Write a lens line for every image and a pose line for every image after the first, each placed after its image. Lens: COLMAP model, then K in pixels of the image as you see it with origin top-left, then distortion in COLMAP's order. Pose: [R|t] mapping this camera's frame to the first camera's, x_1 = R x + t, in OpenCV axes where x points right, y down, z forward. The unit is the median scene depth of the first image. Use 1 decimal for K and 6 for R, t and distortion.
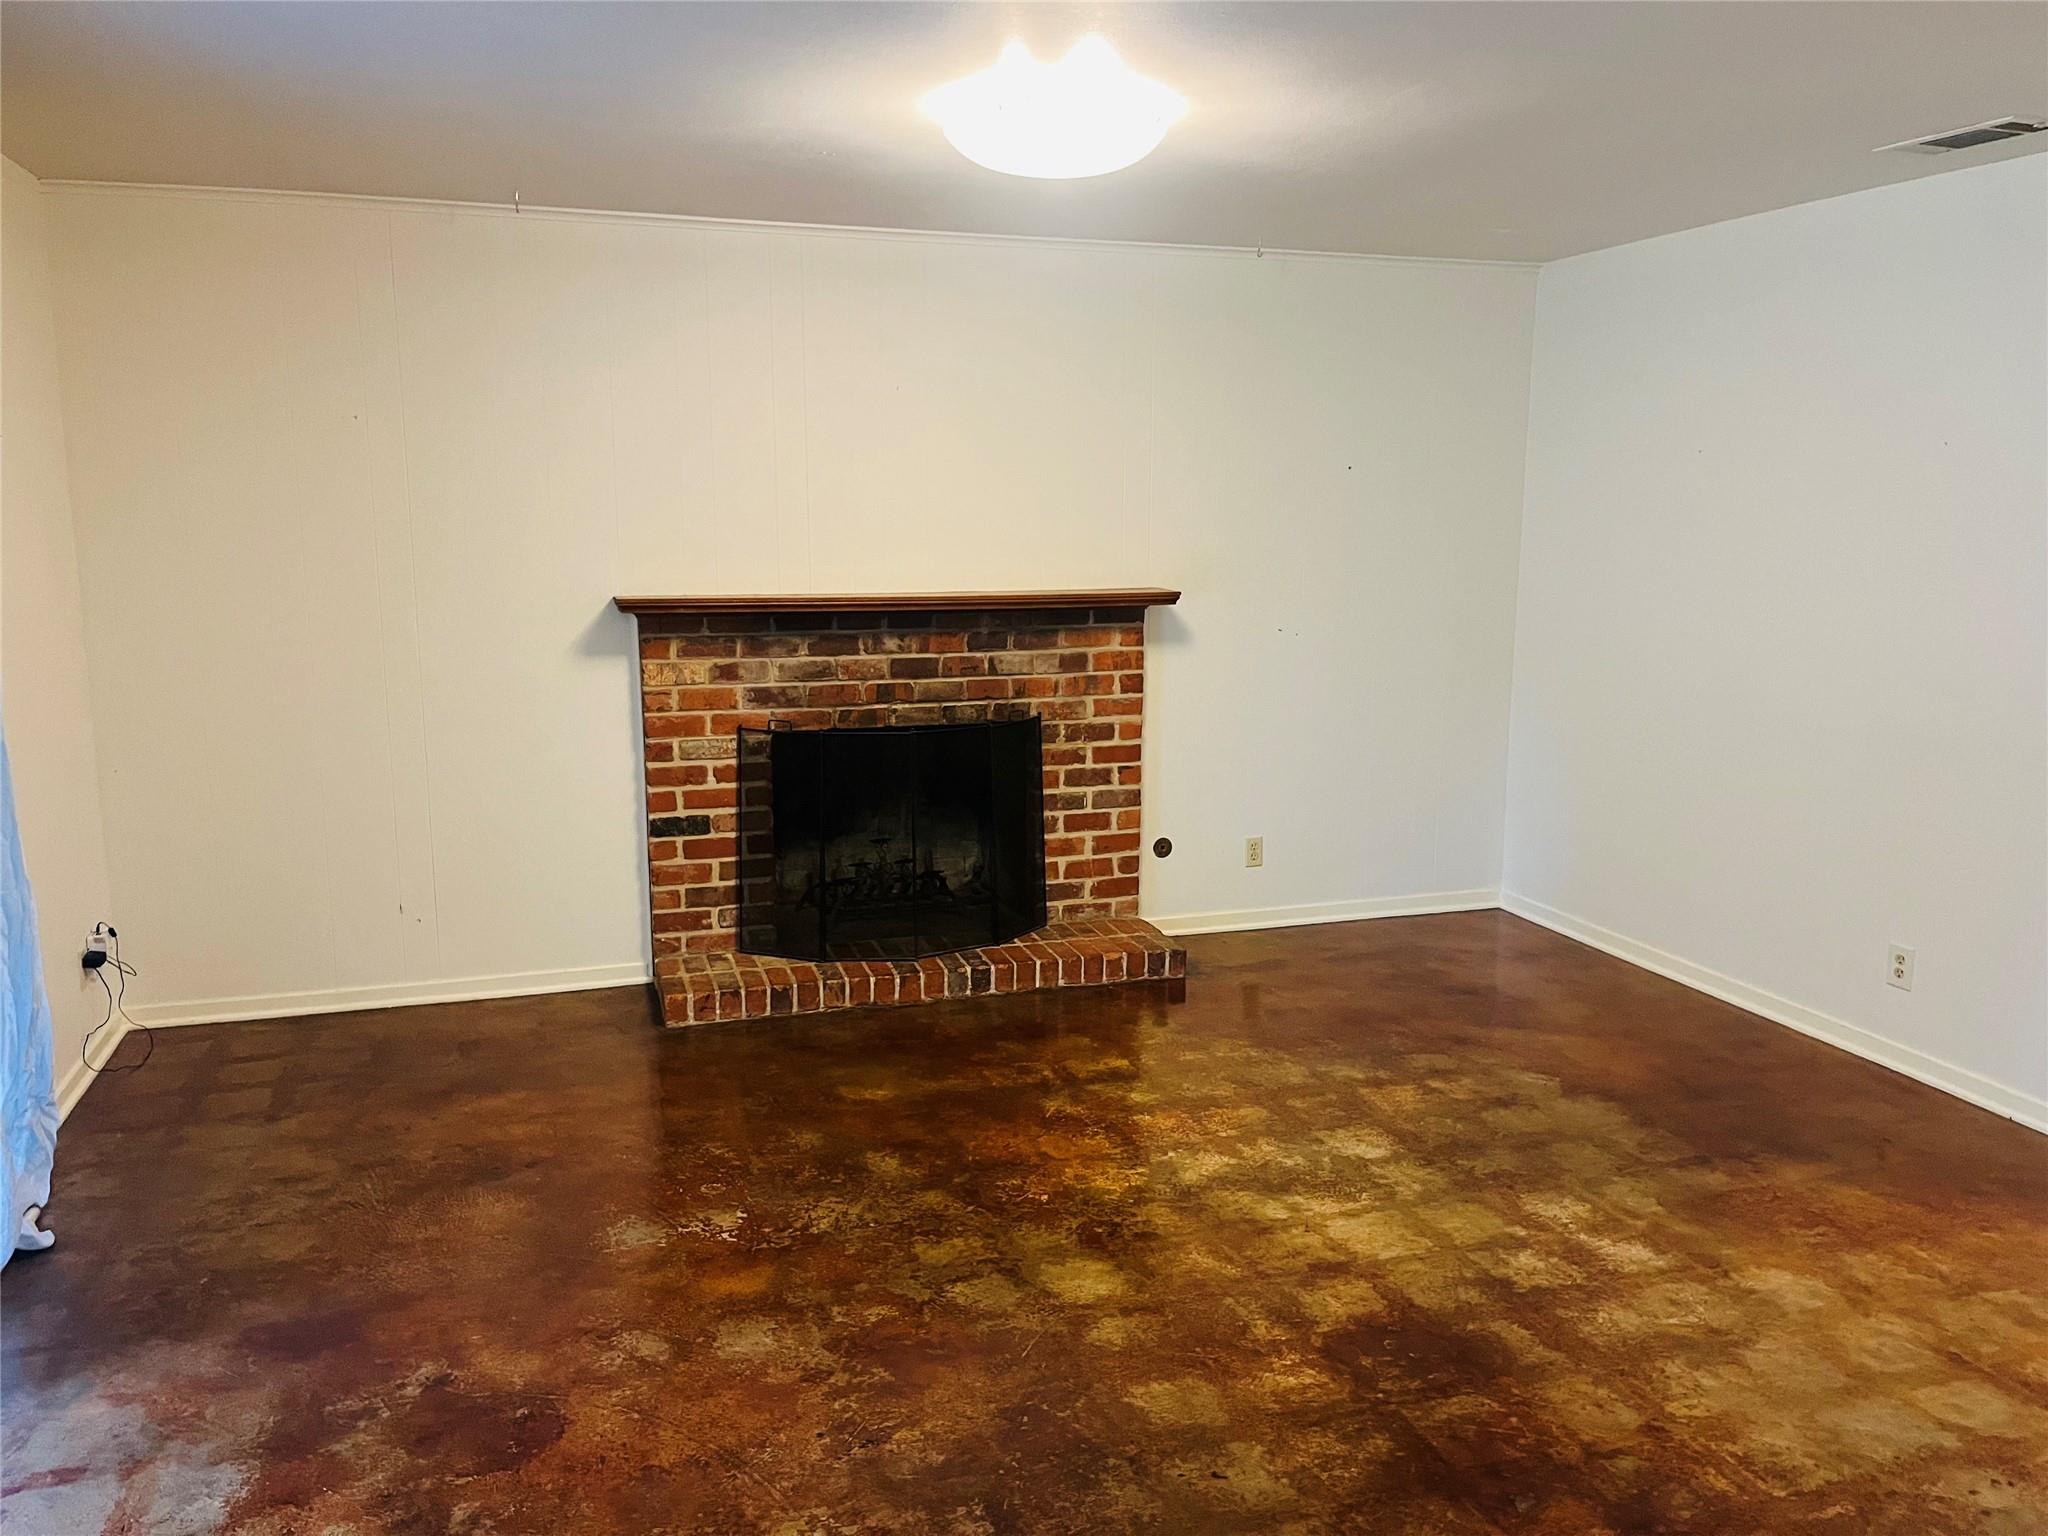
lens RADIAL K [[1571.0, 0, 1023.0], [0, 1571.0, 768.8], [0, 0, 1]] dist [0.068467, -0.028468]
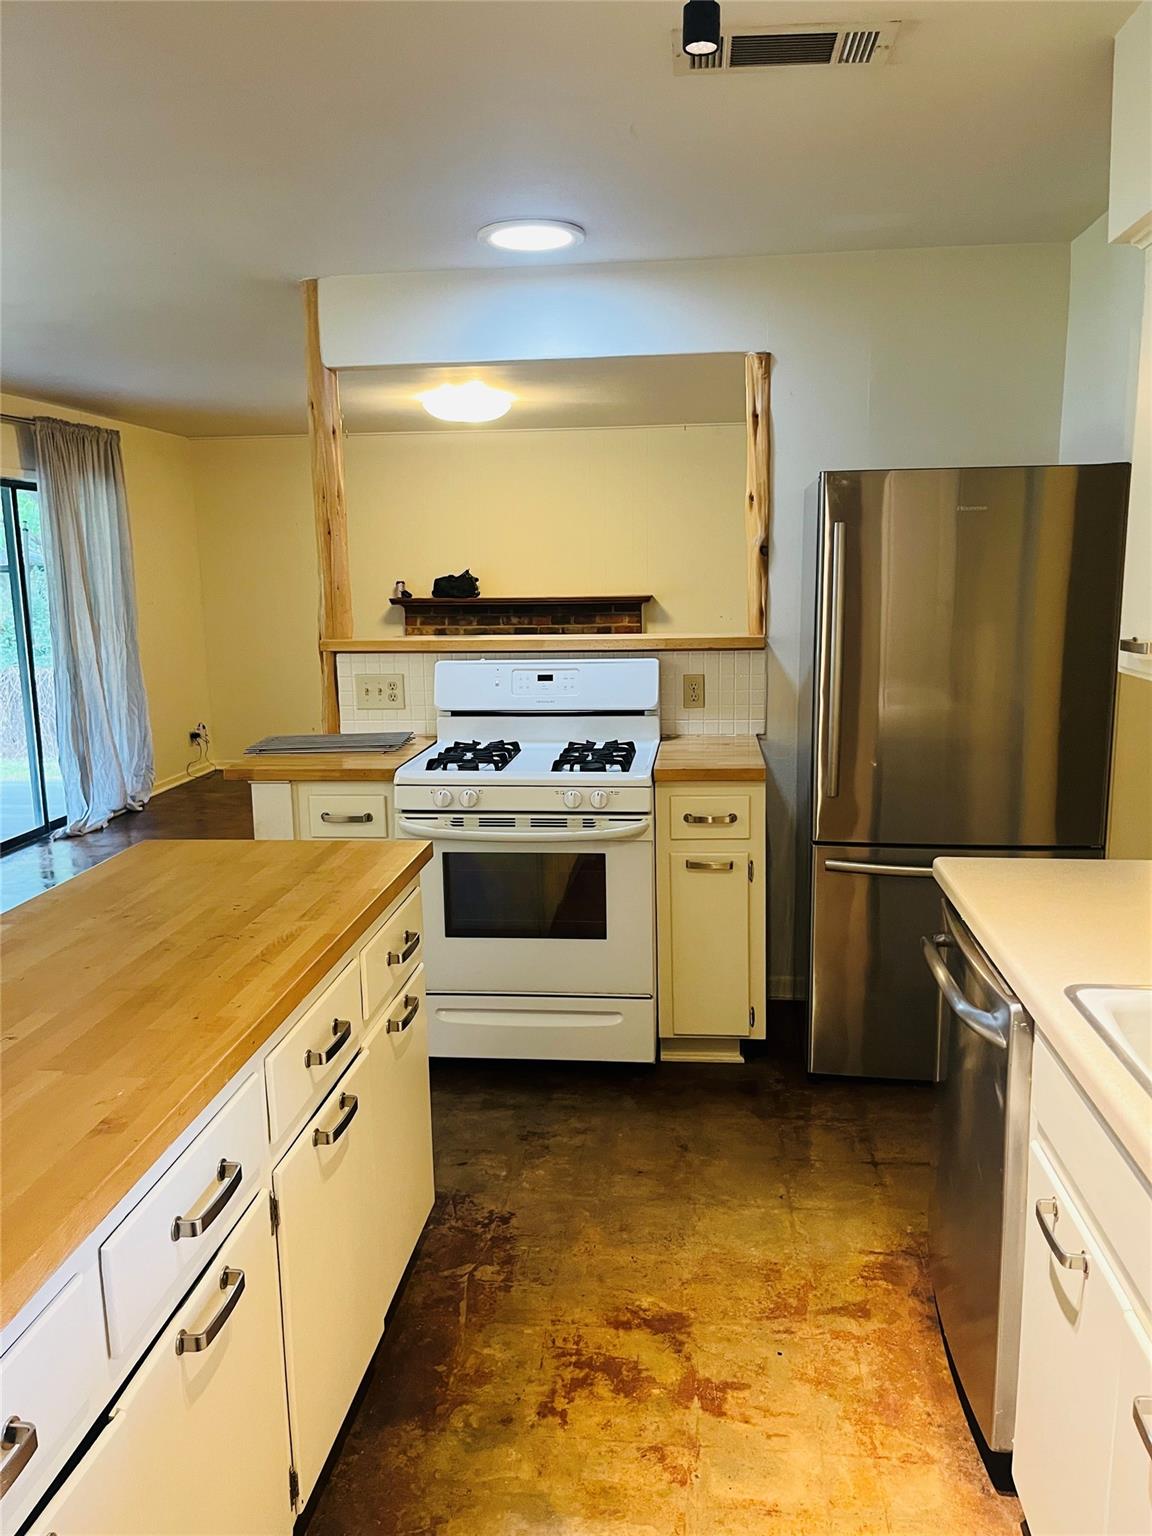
lens RADIAL K [[1178.2, 0, 578.0], [0, 1178.2, 766.3], [0, 0, 1]] dist [0.068467, -0.028468]
pose [[0.912877, 0.054513, -0.404579, 0.662592], [-0.050382, 0.998512, 0.020858, 0.082188], [0.405114, 0.001342, 0.914265, -0.442281]]
